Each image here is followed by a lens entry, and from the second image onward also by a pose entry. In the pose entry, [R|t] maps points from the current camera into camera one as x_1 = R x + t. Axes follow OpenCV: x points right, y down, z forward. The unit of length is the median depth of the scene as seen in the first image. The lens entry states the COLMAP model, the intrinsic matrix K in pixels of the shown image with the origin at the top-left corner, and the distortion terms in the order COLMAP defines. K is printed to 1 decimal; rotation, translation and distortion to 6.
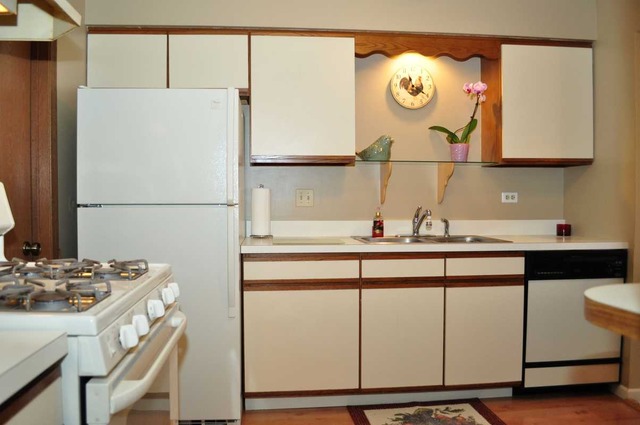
lens RADIAL K [[506.1, 0, 315.9], [0, 506.1, 210.5], [0, 0, 1]] dist [-0.062469, 0.001170]
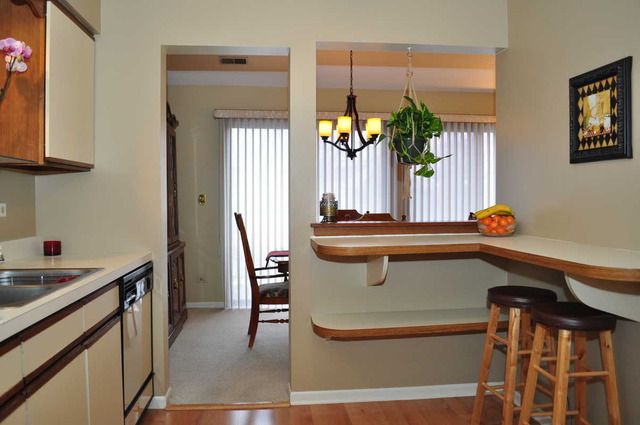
lens RADIAL K [[506.1, 0, 320.5], [0, 506.1, 212.6], [0, 0, 1]] dist [-0.062469, 0.001170]
pose [[-0.004675, -0.023070, 0.999723, -0.357309], [0.028810, 0.999316, 0.023196, -0.028580], [-0.999574, 0.028911, -0.004008, 0.615587]]
